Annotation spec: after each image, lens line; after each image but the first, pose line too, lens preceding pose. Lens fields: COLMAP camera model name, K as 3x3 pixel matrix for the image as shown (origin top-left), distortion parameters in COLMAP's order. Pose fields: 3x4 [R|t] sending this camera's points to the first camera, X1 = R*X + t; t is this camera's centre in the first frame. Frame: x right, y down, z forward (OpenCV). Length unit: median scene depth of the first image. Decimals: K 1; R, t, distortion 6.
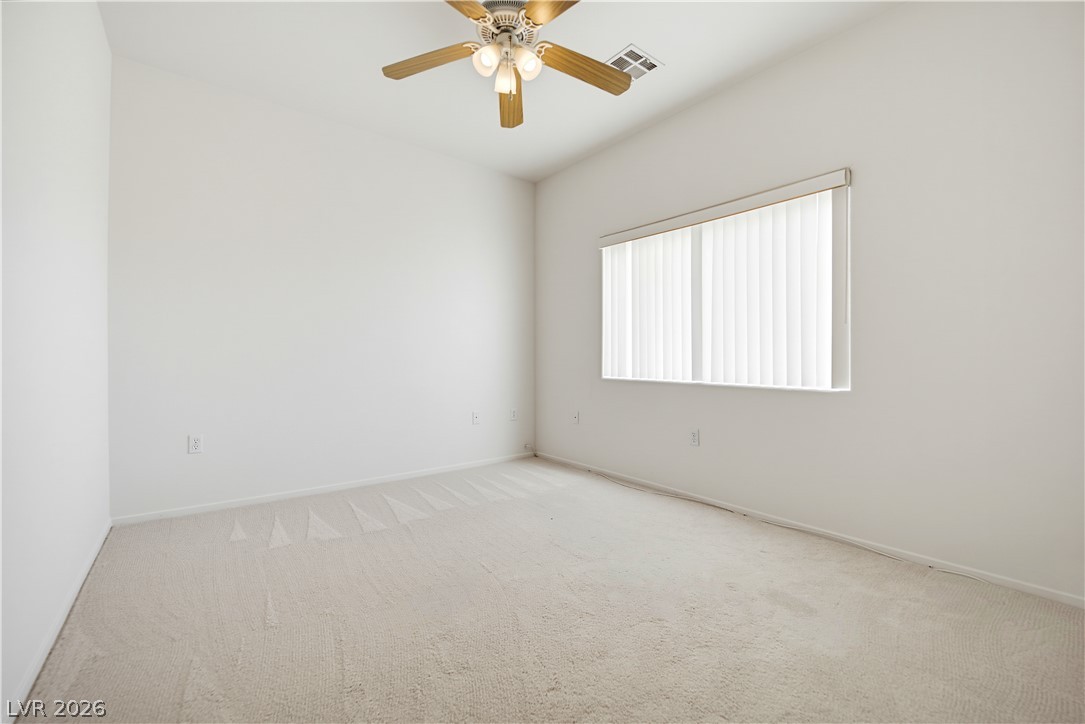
lens RADIAL K [[443.1, 0, 541.0], [0, 443.1, 355.6], [0, 0, 1]] dist [-0.020359, -0.000446]
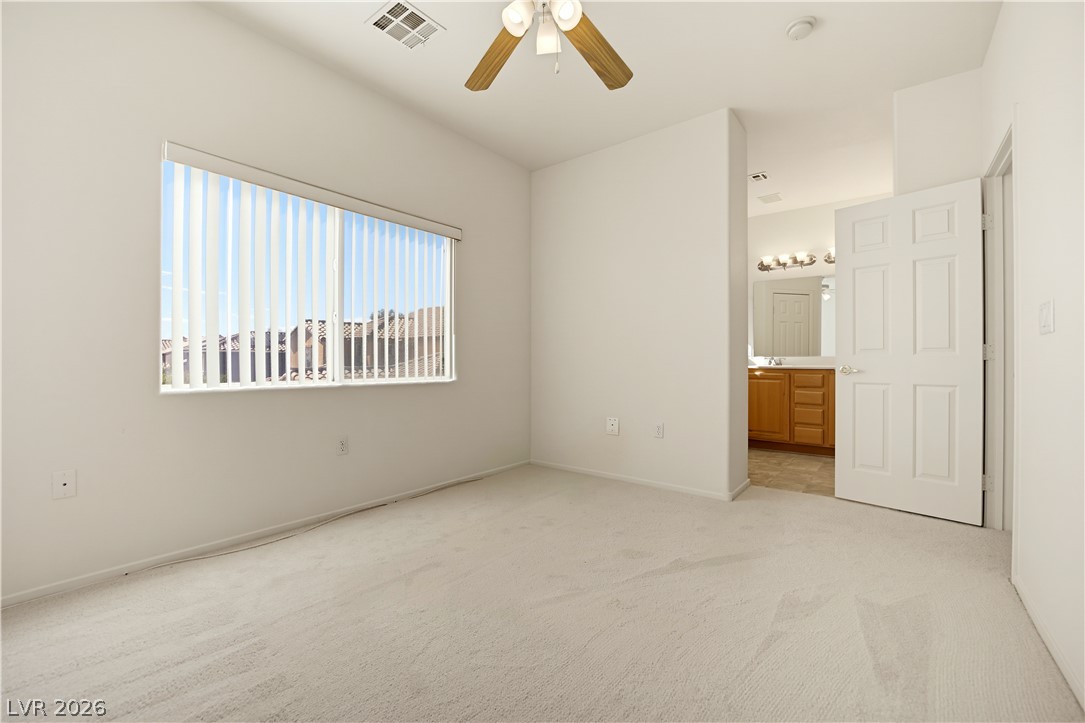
lens RADIAL K [[443.1, 0, 544.3], [0, 443.1, 359.4], [0, 0, 1]] dist [-0.020359, -0.000446]
pose [[-0.222692, -0.001948, 0.974887, -0.635728], [-0.010403, 0.999946, -0.000378, 0.005469], [-0.974833, -0.010226, -0.222701, 0.820392]]
